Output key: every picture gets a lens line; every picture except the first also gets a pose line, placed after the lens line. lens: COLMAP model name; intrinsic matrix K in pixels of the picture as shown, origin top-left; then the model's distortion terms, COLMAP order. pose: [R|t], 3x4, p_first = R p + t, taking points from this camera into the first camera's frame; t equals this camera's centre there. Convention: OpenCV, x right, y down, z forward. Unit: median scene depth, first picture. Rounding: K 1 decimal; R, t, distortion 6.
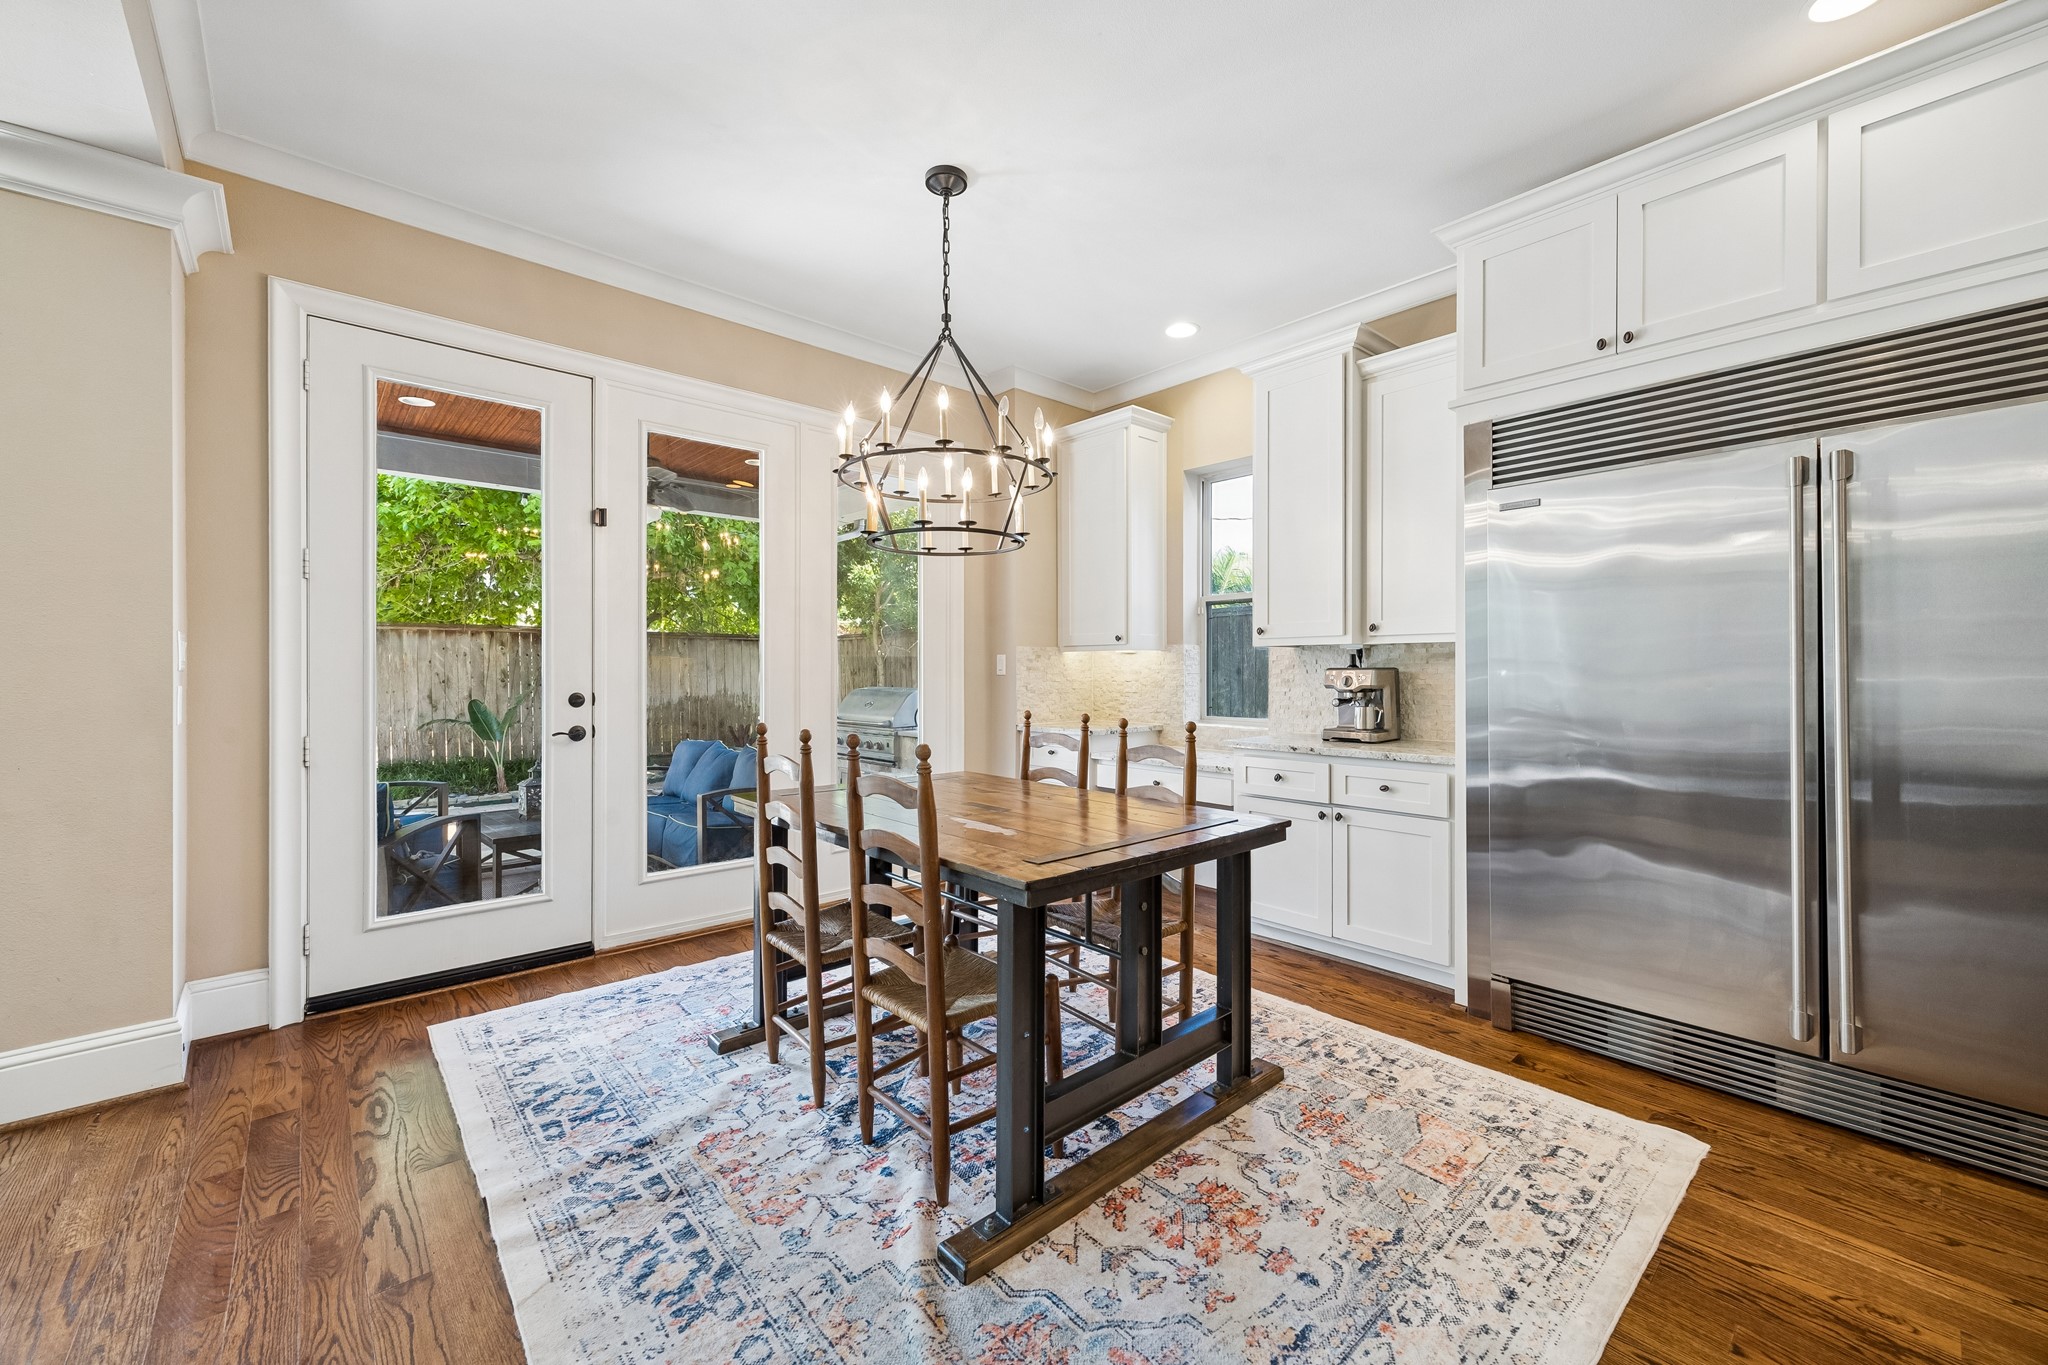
lens RADIAL K [[793.9, 0, 1021.0], [0, 793.9, 670.9], [0, 0, 1]] dist [0.000705, 0.000066]
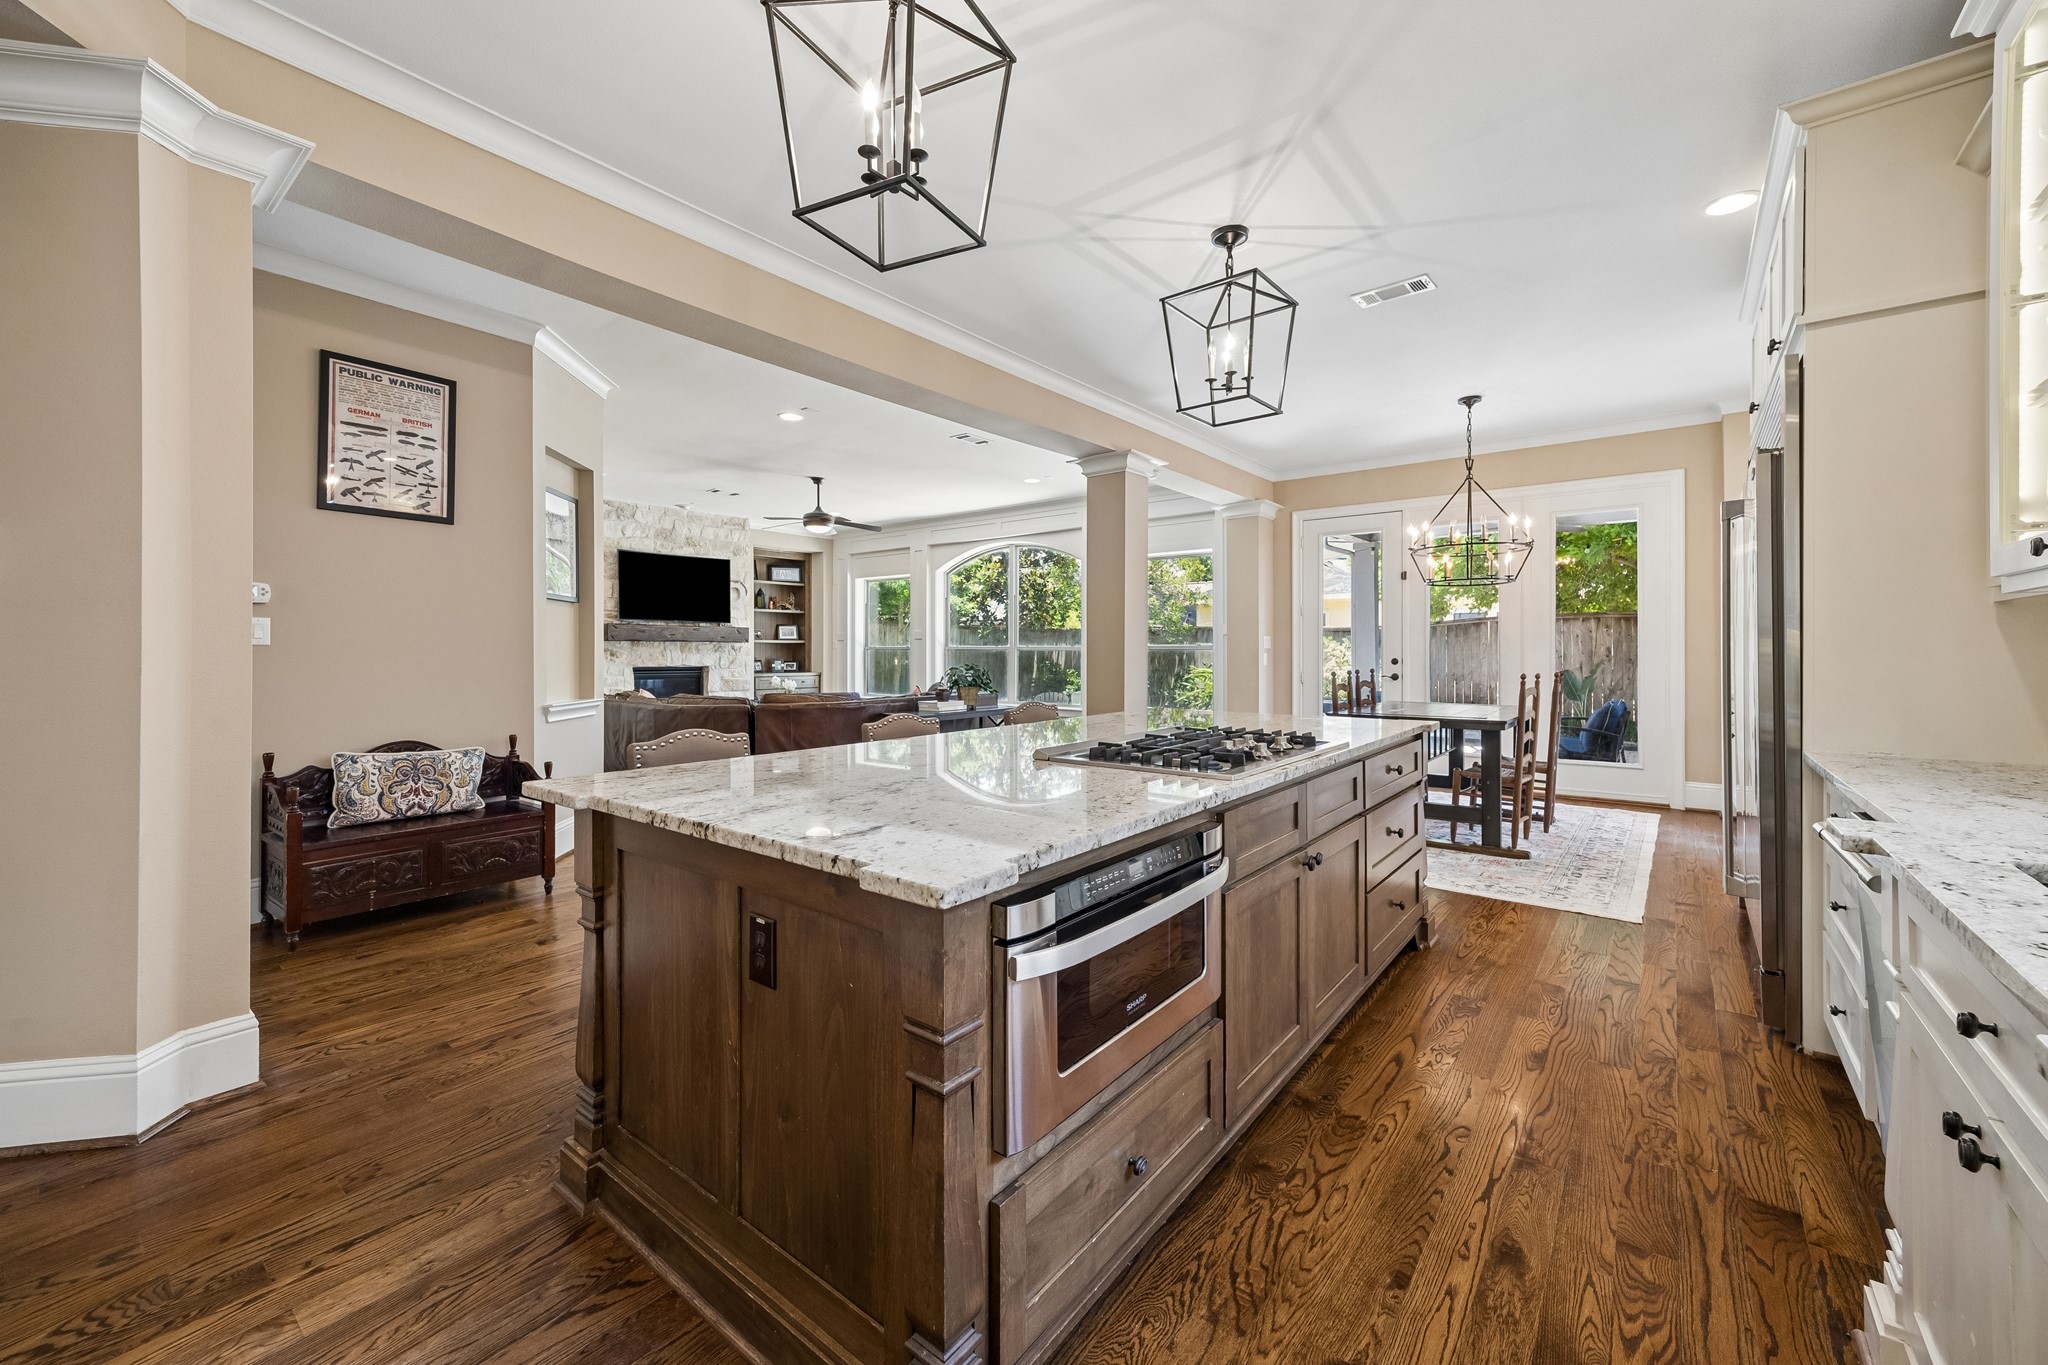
lens RADIAL K [[793.9, 0, 1021.0], [0, 793.9, 670.9], [0, 0, 1]] dist [0.000705, 0.000066]
pose [[0.172488, 0.017513, -0.984856, 0.969514], [0.007728, 0.999787, 0.019132, 0.009042], [0.984981, -0.010911, 0.172316, -0.264669]]
